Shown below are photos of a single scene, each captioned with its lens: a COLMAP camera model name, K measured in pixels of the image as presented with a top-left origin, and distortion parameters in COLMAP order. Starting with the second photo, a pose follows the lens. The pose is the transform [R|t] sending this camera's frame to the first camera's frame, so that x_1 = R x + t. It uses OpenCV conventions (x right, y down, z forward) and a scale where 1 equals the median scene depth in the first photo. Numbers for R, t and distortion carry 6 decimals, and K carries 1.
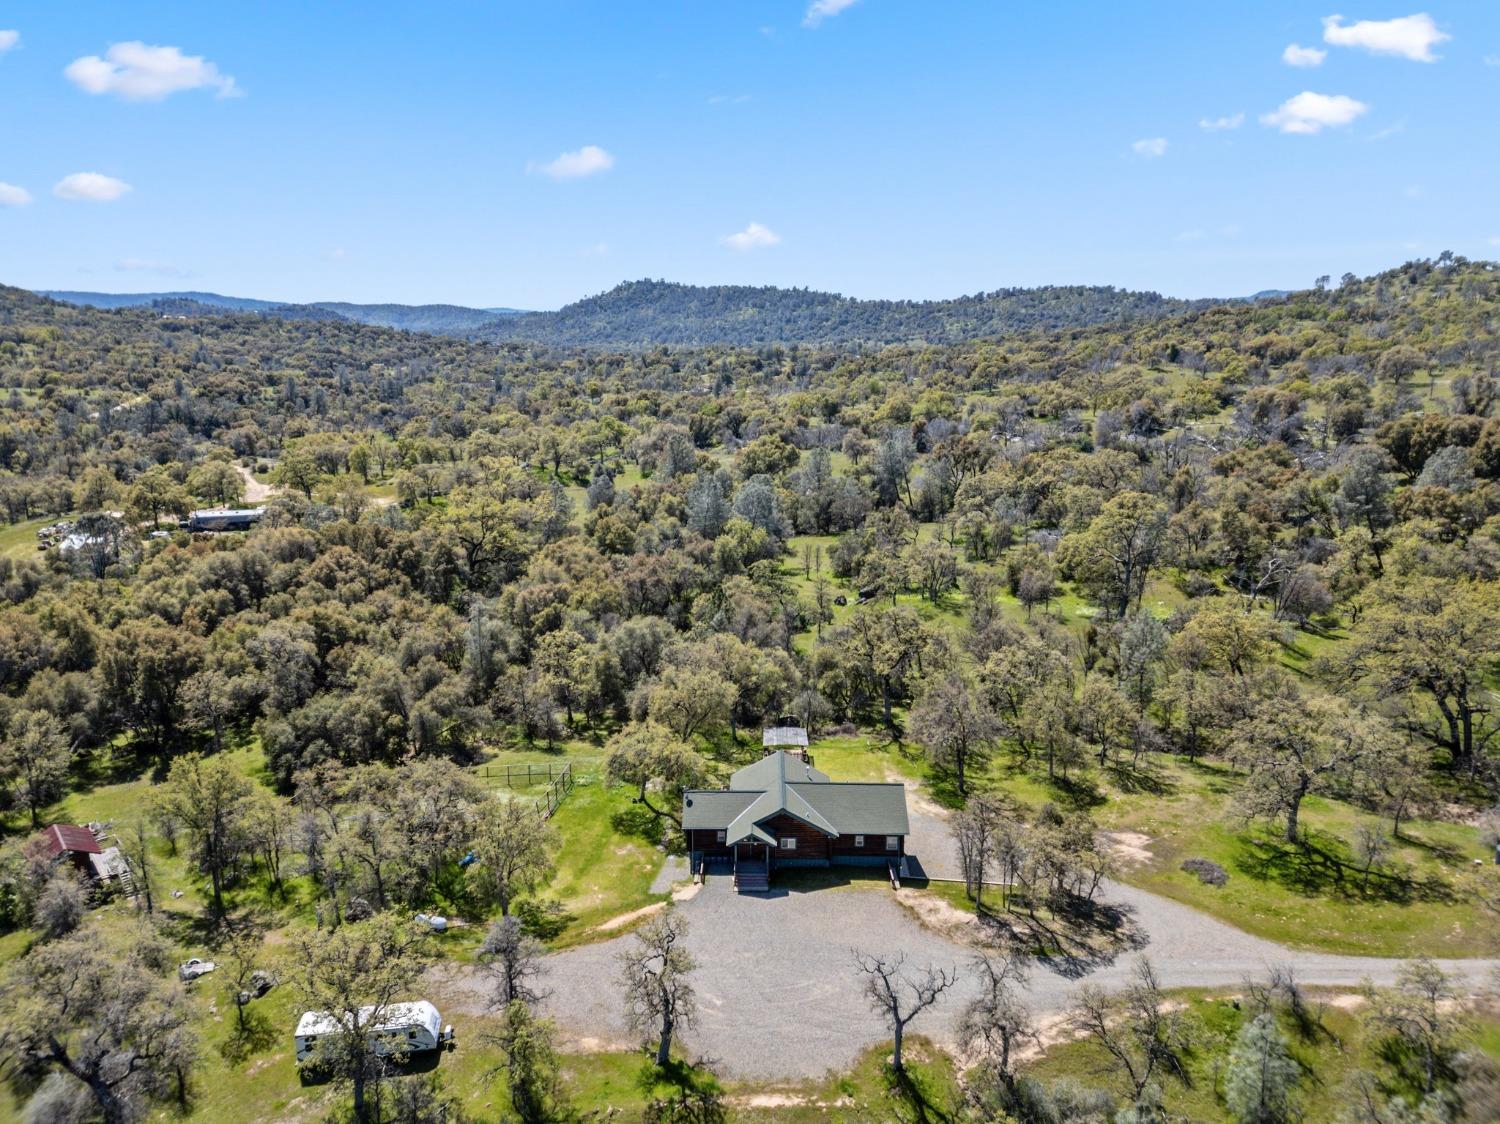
lens RADIAL K [[1041.3, 0, 744.4], [0, 1041.3, 566.9], [0, 0, 1]] dist [0.066316, -0.066482]
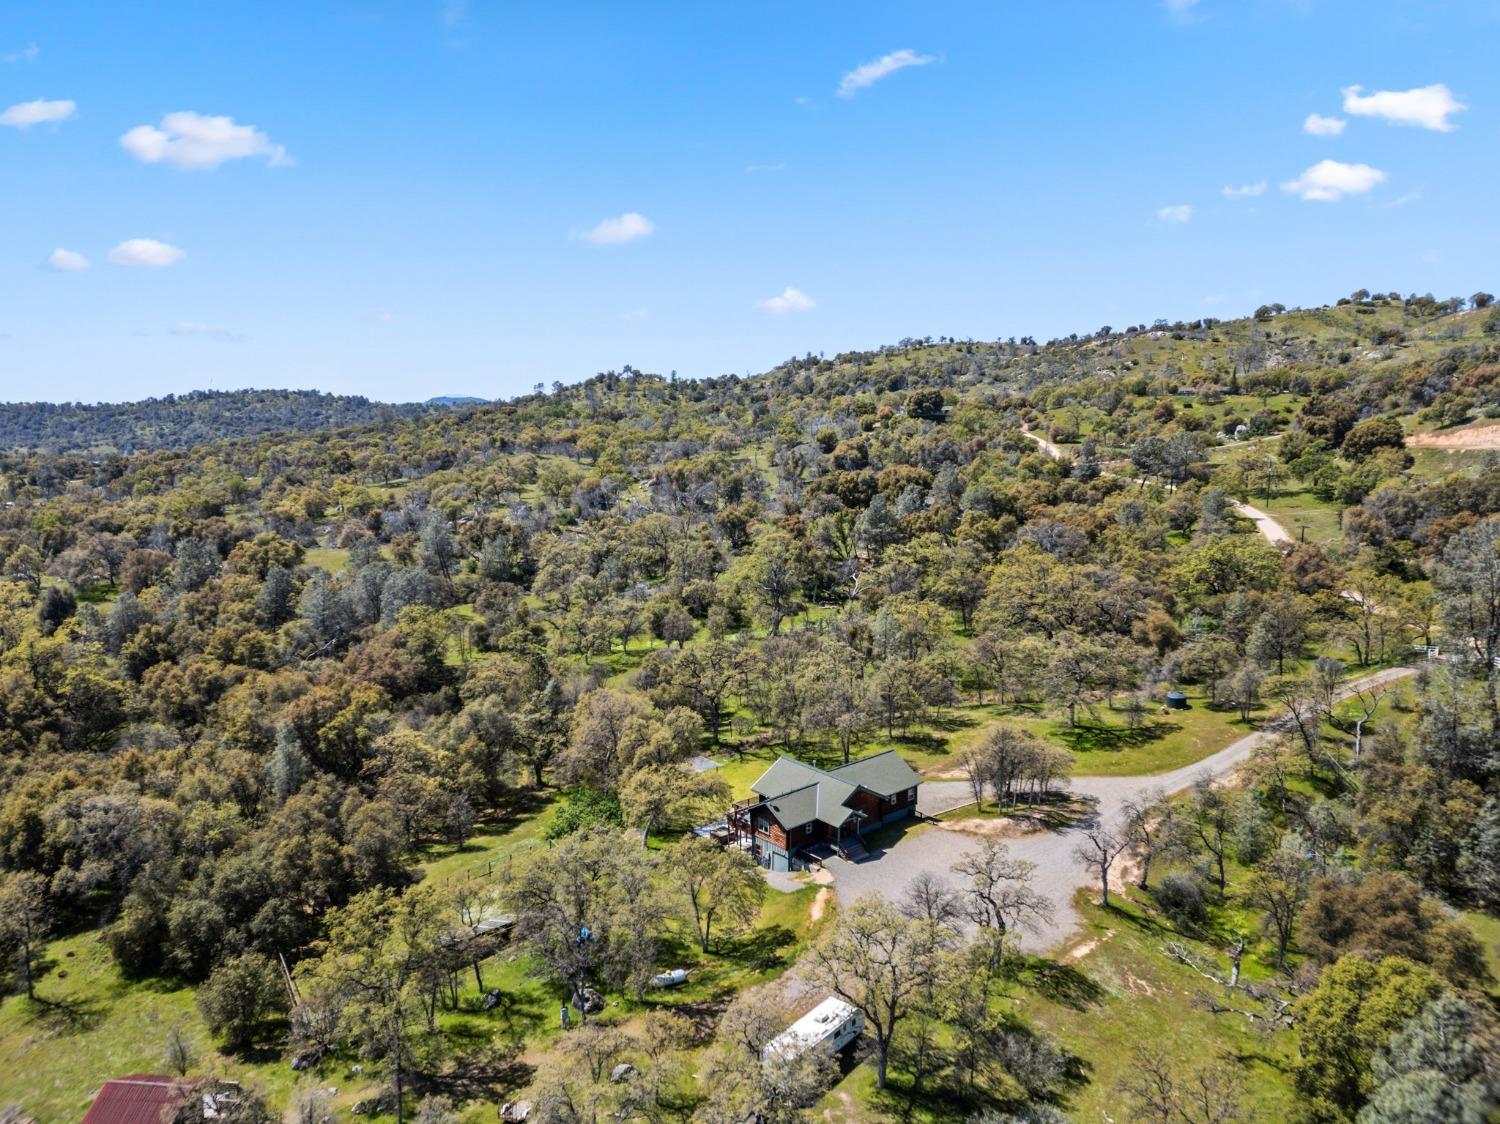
lens RADIAL K [[1041.3, 0, 744.4], [0, 1041.3, 566.9], [0, 0, 1]] dist [0.066316, -0.066482]
pose [[0.741866, -0.104507, 0.662355, -0.704738], [0.167647, 0.985318, -0.032308, 0.003289], [-0.649253, 0.135010, 0.748494, 0.141938]]
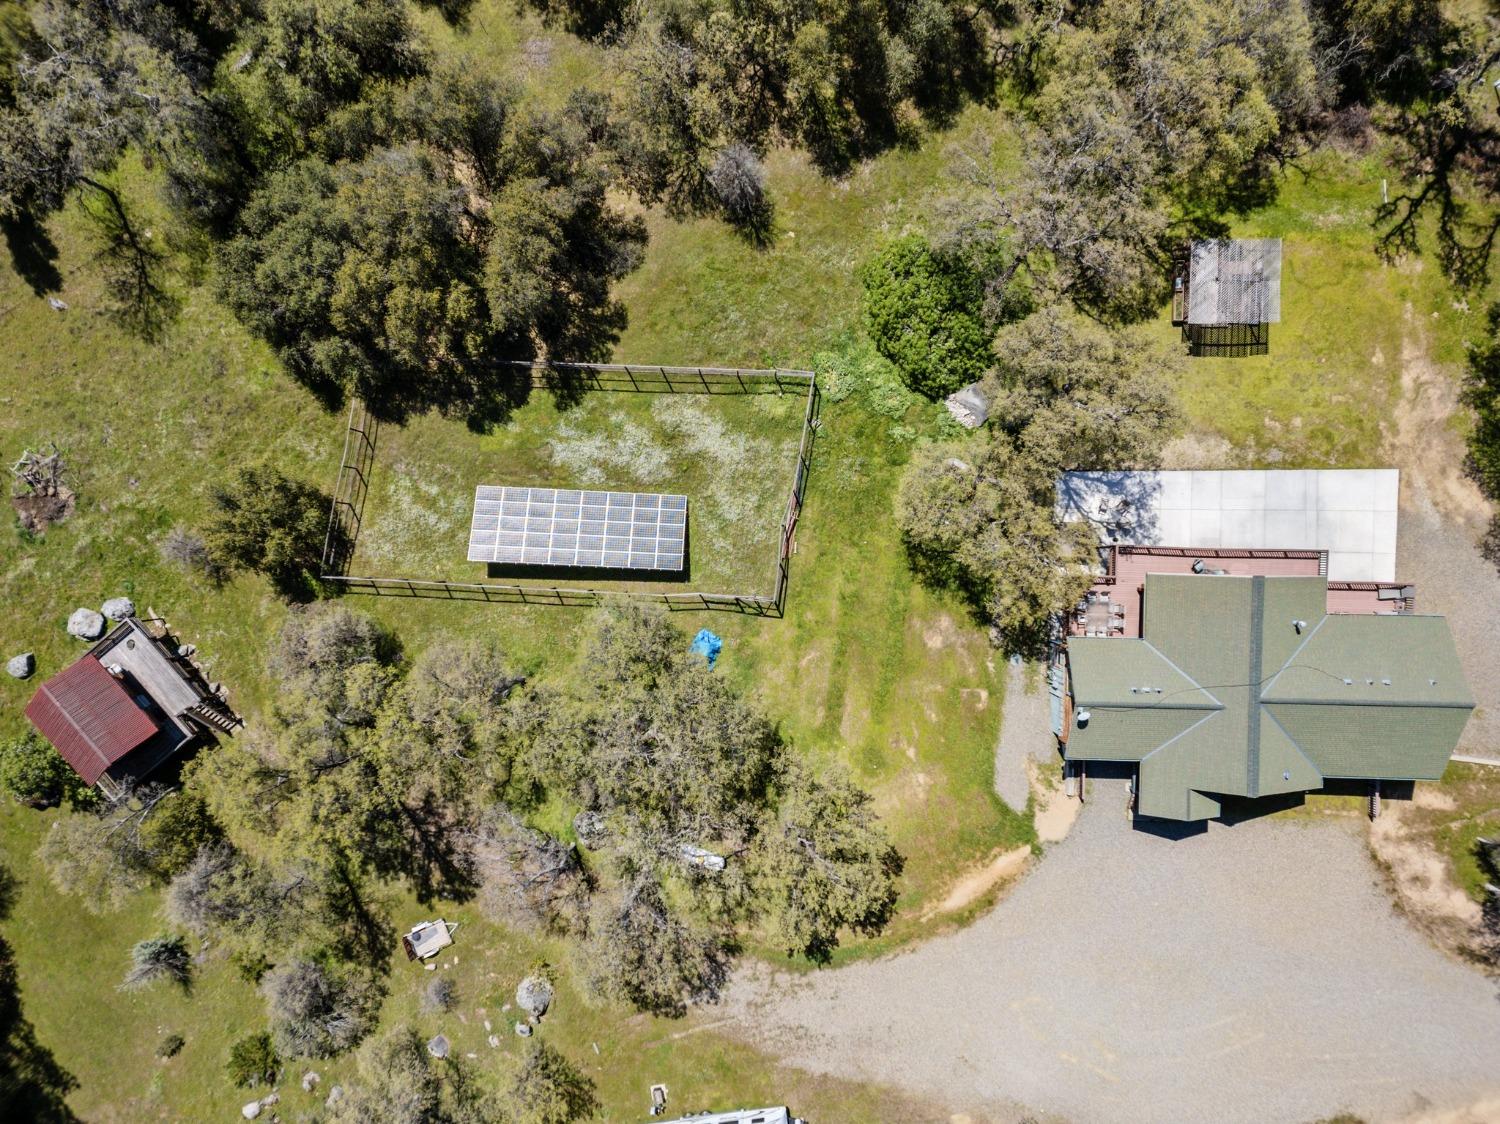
lens RADIAL K [[1041.3, 0, 744.4], [0, 1041.3, 566.9], [0, 0, 1]] dist [0.066316, -0.066482]
pose [[0.999898, -0.004320, -0.013606, -0.212550], [0.014247, 0.241696, 0.970247, -0.338599], [-0.000903, -0.970342, 0.241733, 0.844355]]
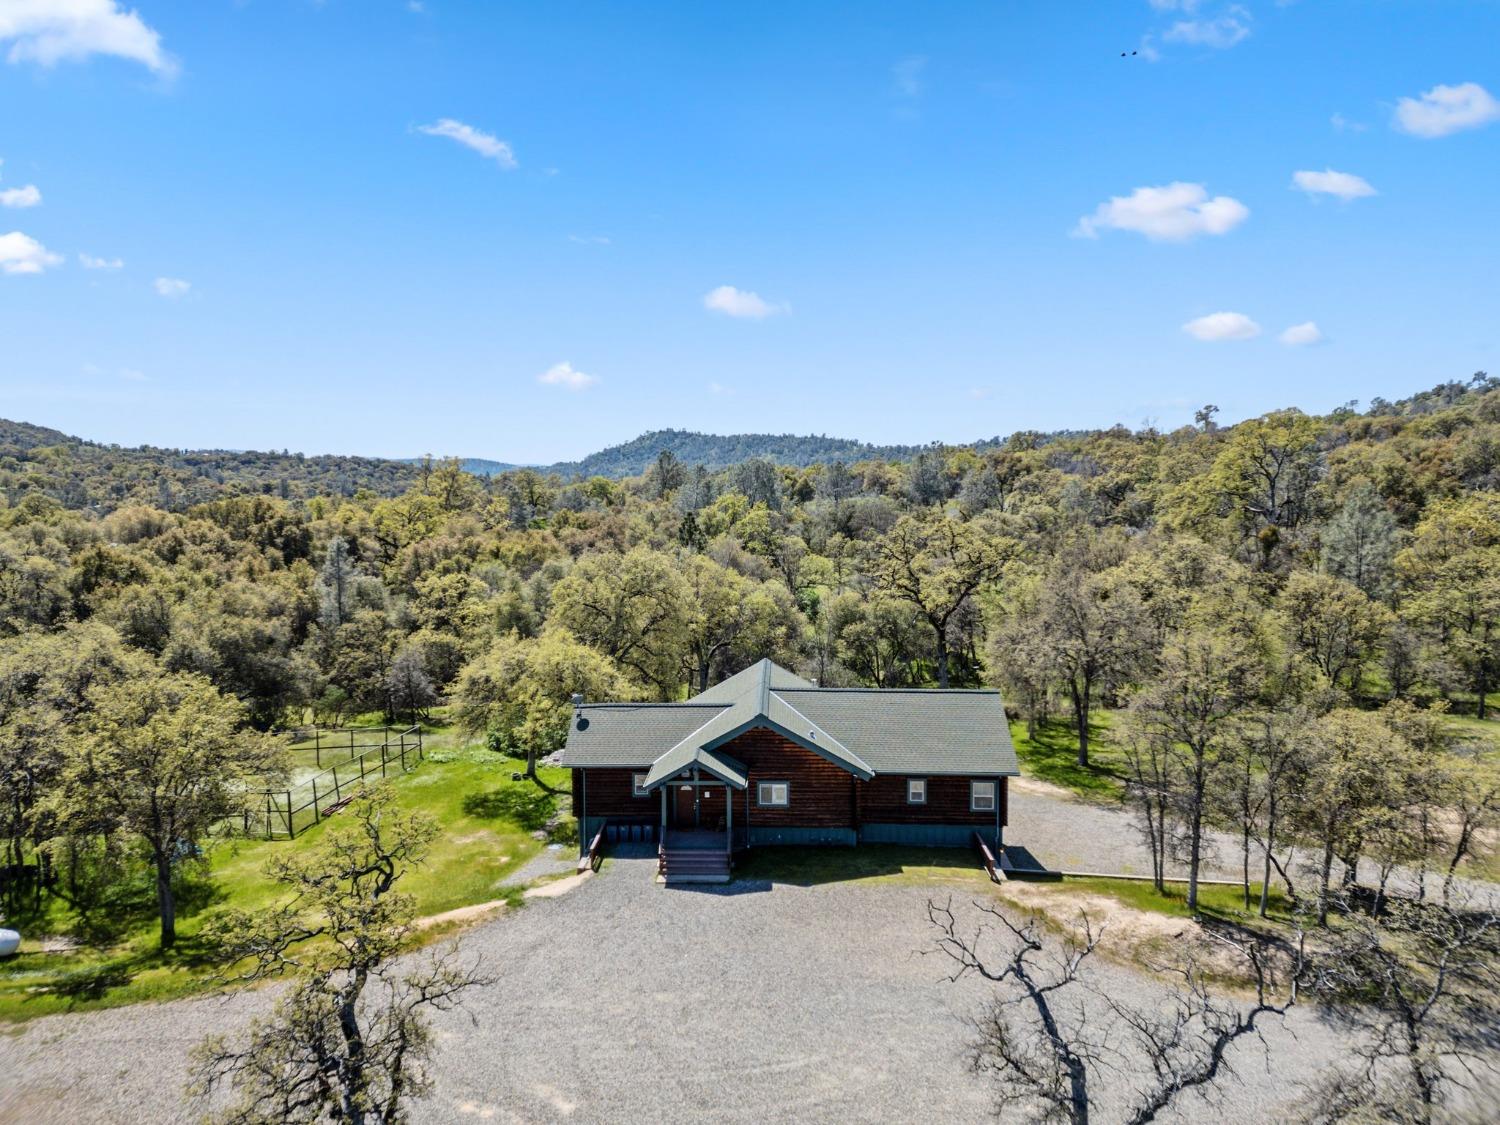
lens RADIAL K [[1037.3, 0, 746.0], [0, 1037.3, 560.7], [0, 0, 1]] dist [0.078279, -0.073752]
pose [[0.999841, 0.000213, -0.017841, 0.033190], [-0.002884, 0.988707, -0.149834, 0.200446], [0.017607, 0.149862, 0.988550, 0.433150]]
